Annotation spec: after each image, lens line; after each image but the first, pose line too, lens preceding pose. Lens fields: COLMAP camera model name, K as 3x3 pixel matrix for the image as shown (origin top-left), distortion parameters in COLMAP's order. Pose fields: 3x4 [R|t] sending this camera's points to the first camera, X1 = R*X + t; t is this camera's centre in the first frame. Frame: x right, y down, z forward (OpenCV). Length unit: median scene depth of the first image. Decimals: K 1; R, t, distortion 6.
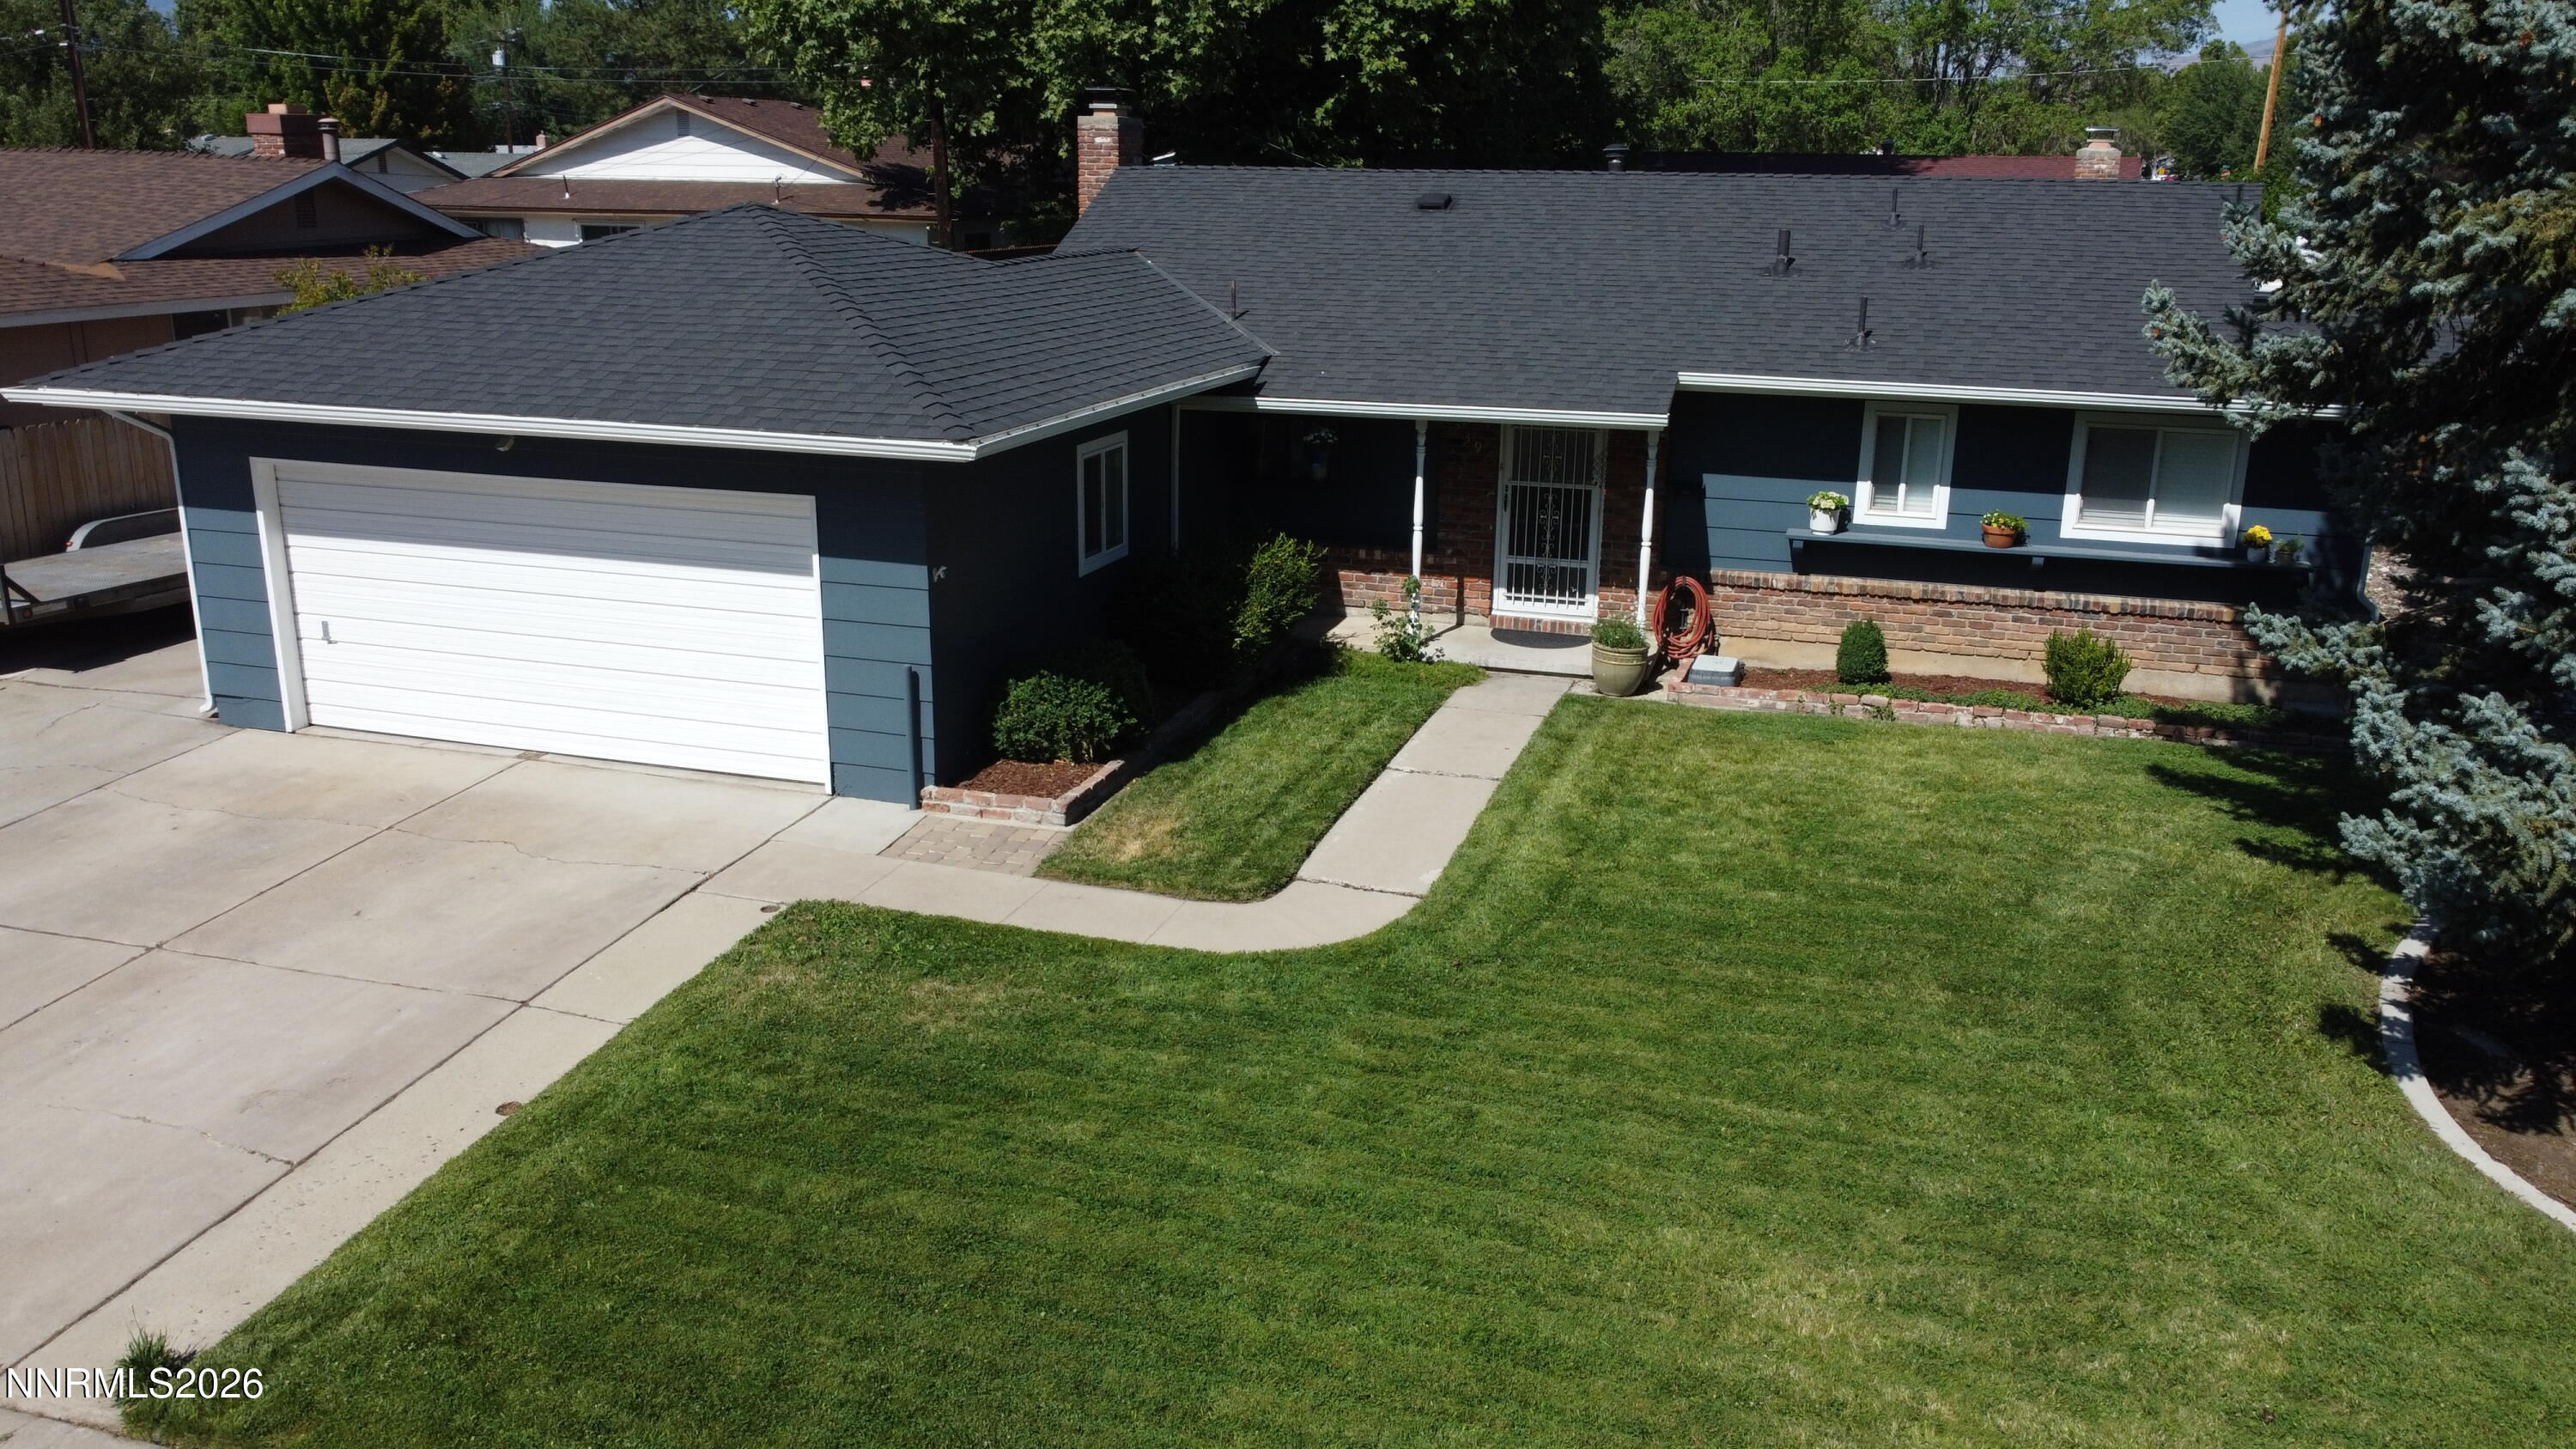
lens RADIAL K [[1943.0, 0, 1290.9], [0, 1943.0, 737.6], [0, 0, 1]] dist [-0.000665, -0.008500]
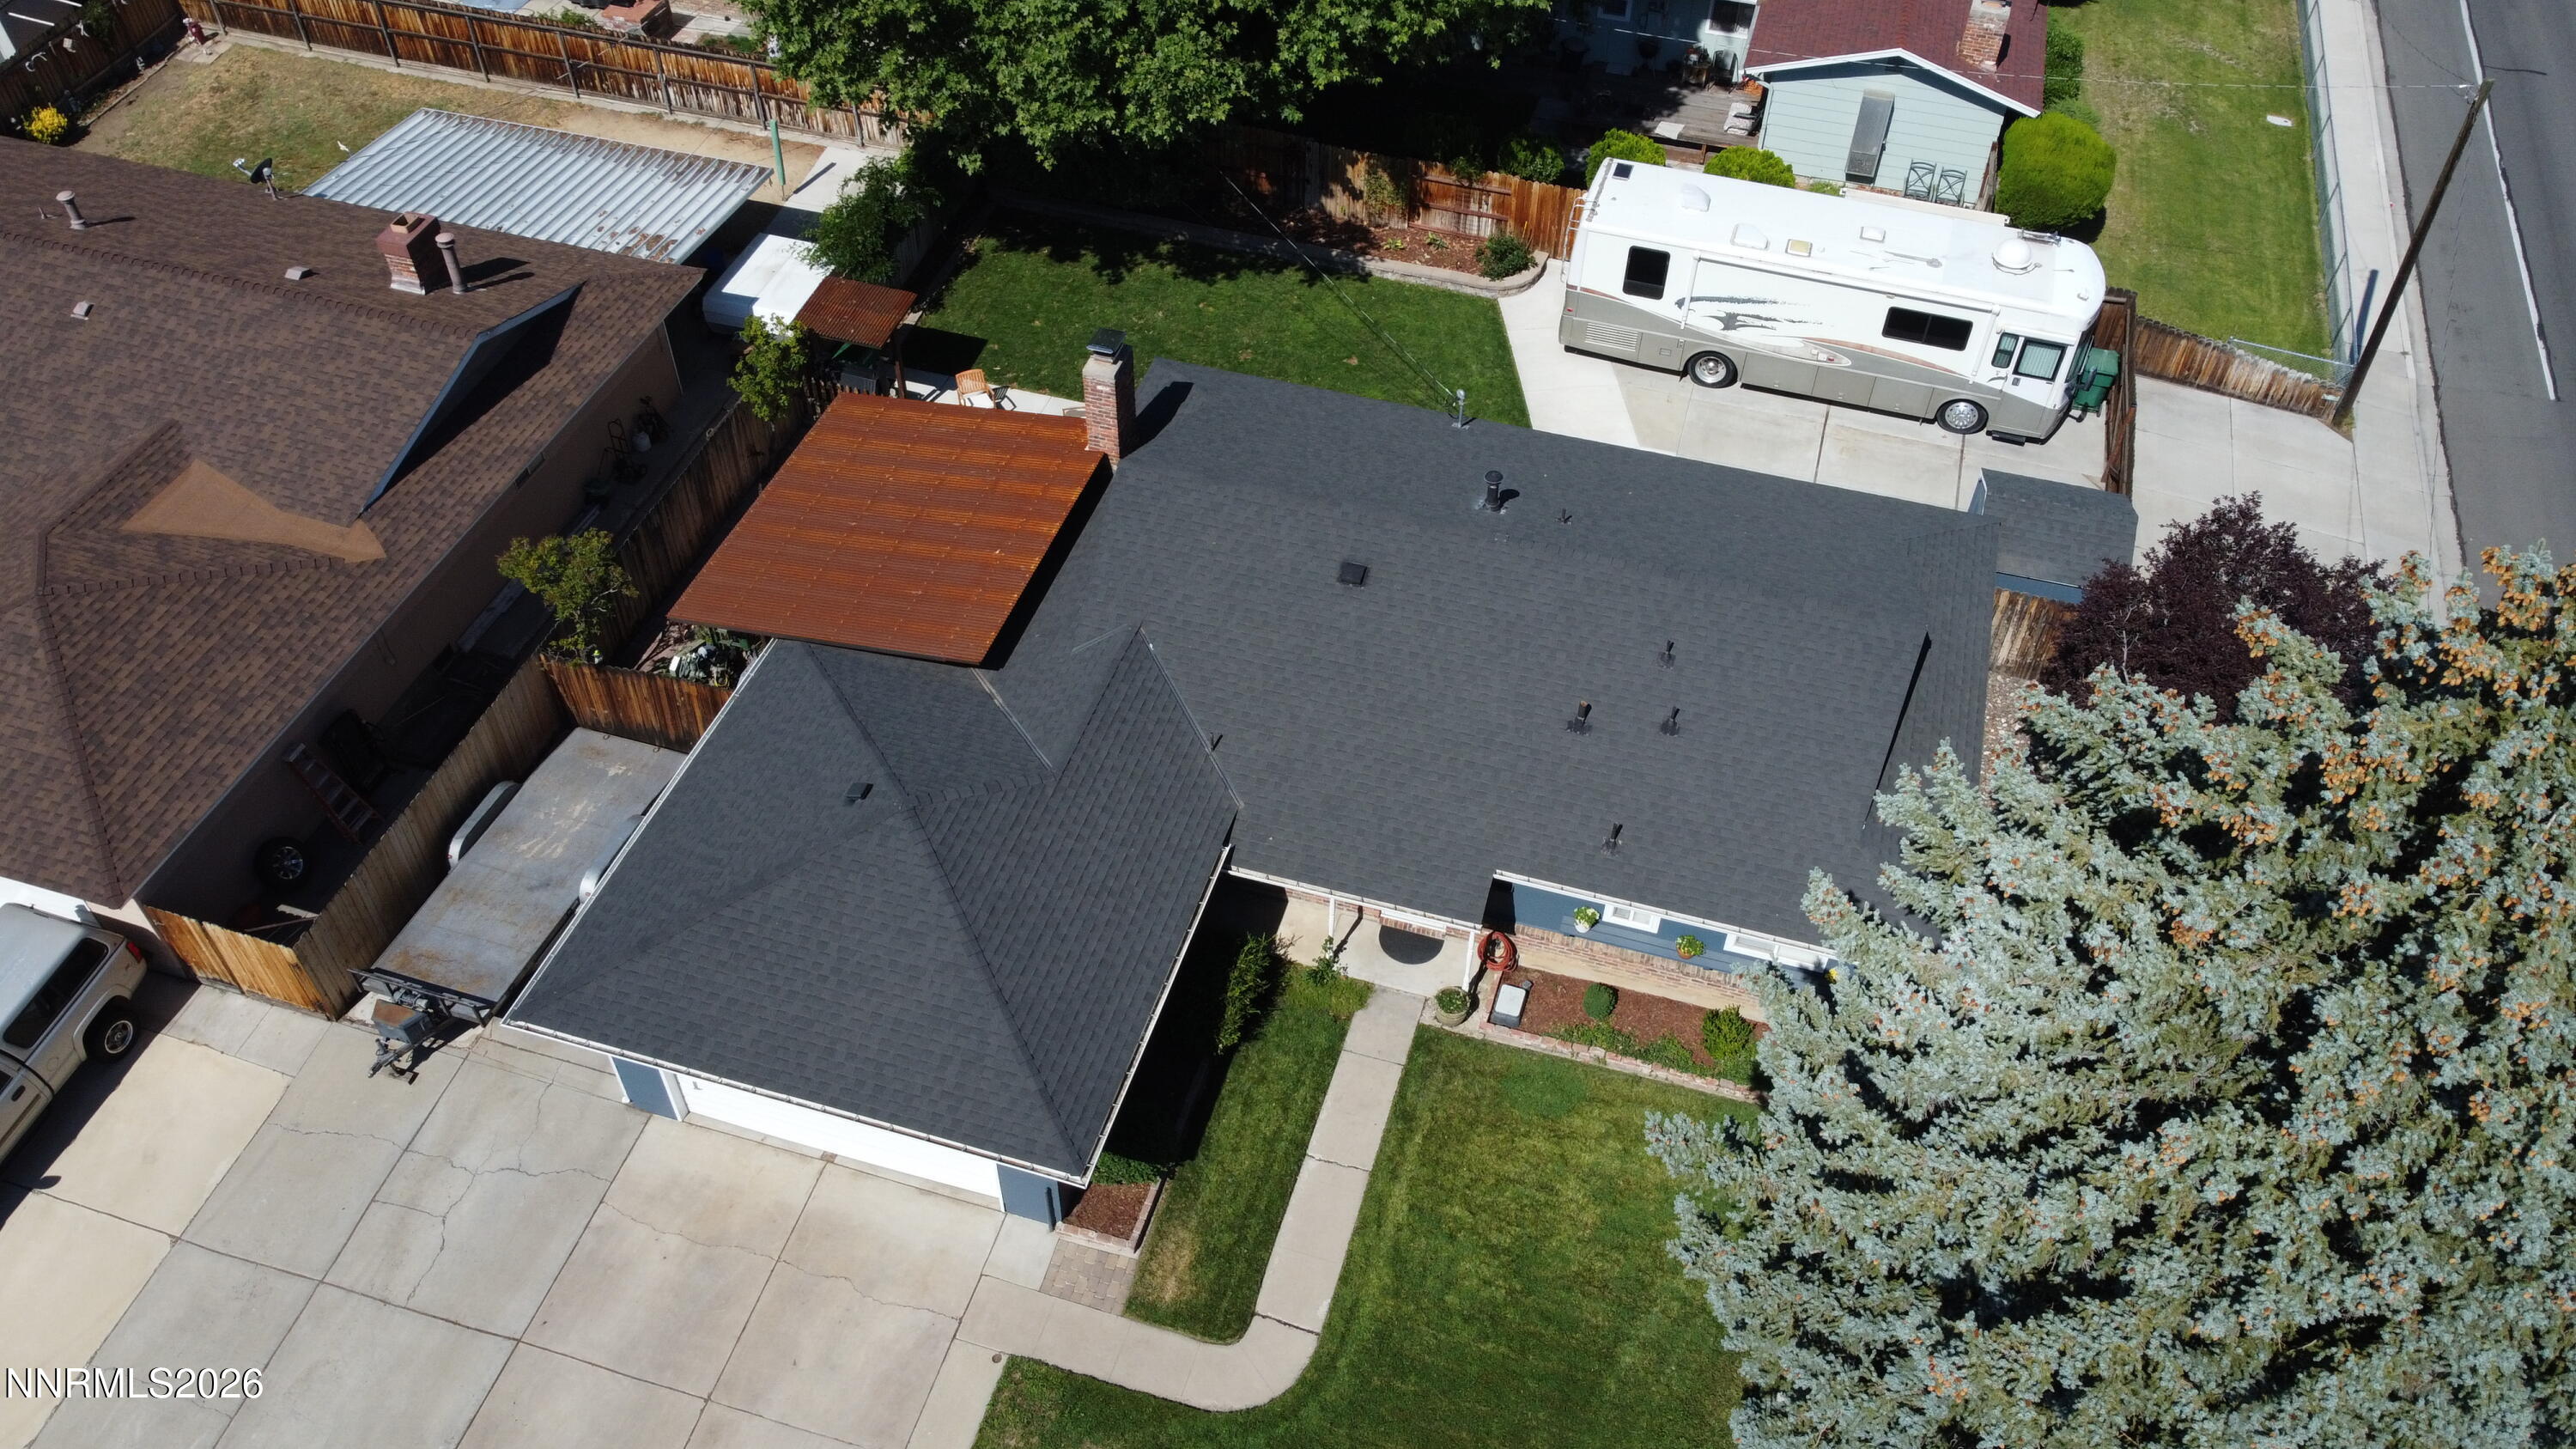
lens RADIAL K [[1951.8, 0, 1288.0], [0, 1951.8, 724.5], [0, 0, 1]] dist [-0.001535, -0.004440]
pose [[0.999929, -0.006998, 0.009645, 0.019917], [0.001338, 0.870203, 0.492692, -1.330689], [-0.011841, -0.492644, 0.870150, -0.407131]]
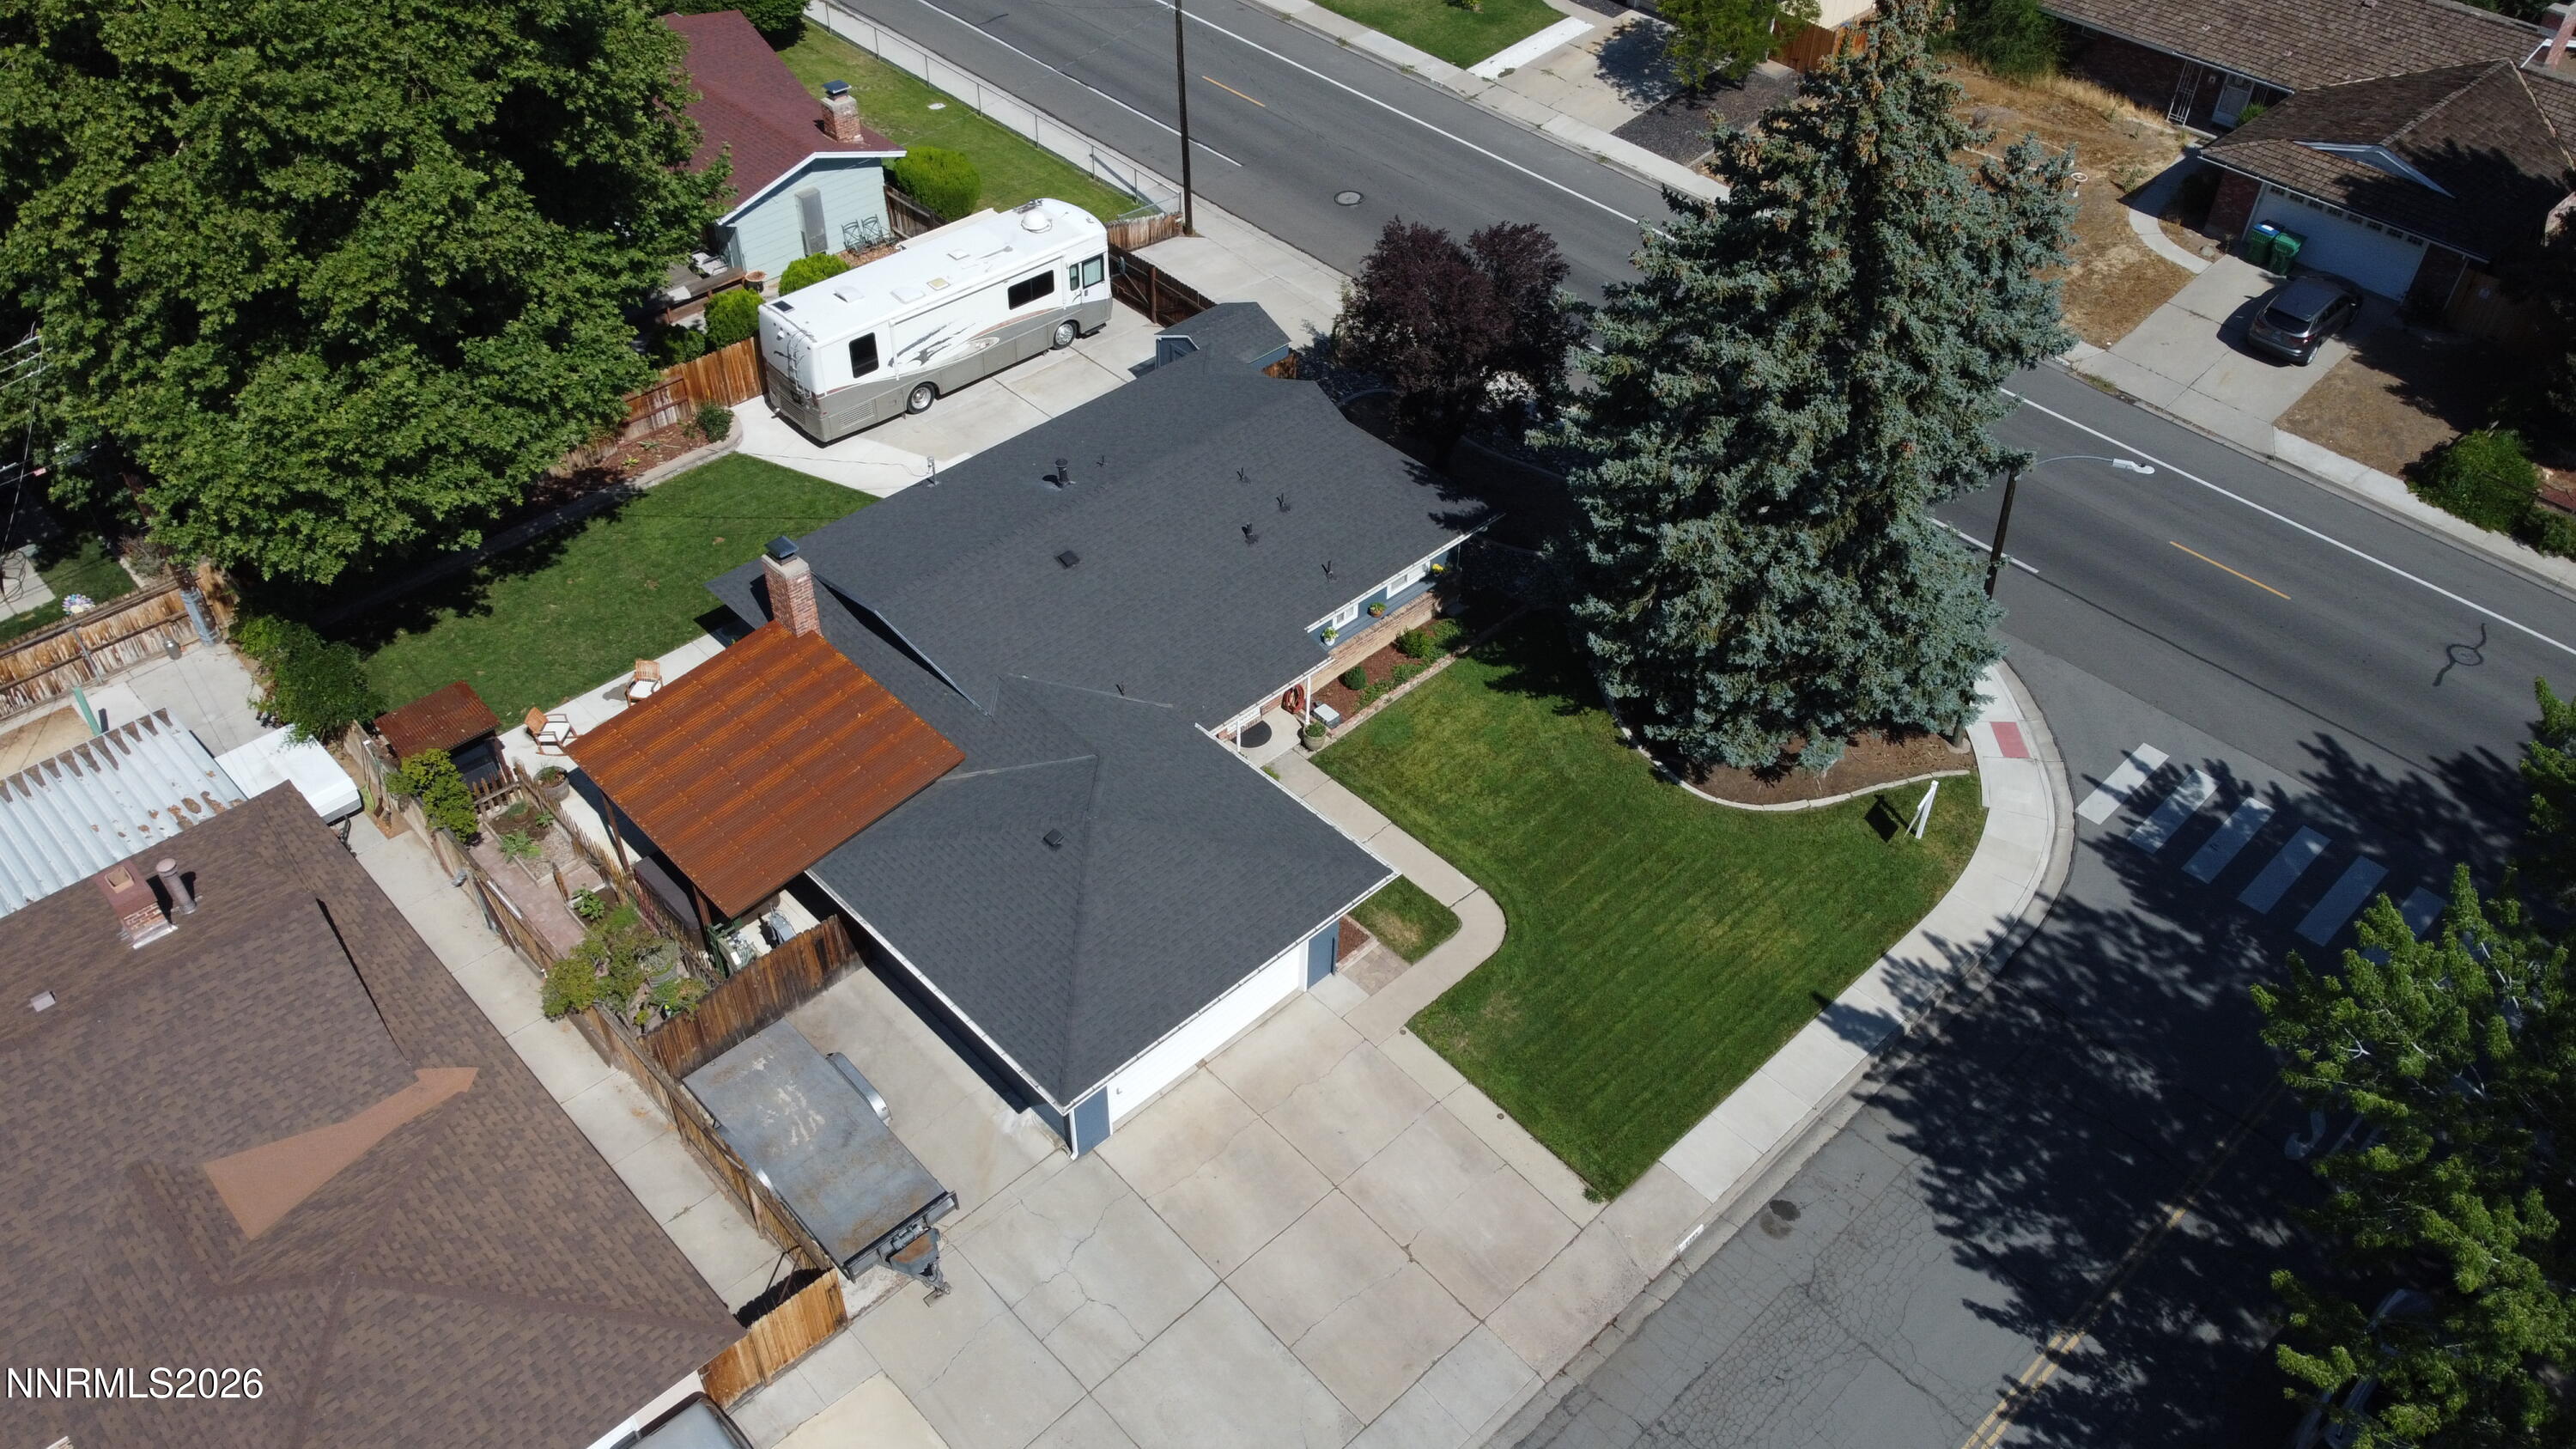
lens RADIAL K [[1945.1, 0, 1296.3], [0, 1945.1, 727.0], [0, 0, 1]] dist [-0.001956, -0.004326]
pose [[0.478529, -0.589844, 0.650457, -1.803638], [0.238302, 0.800216, 0.550333, -1.769050], [-0.845116, -0.108345, 0.523488, -0.347183]]
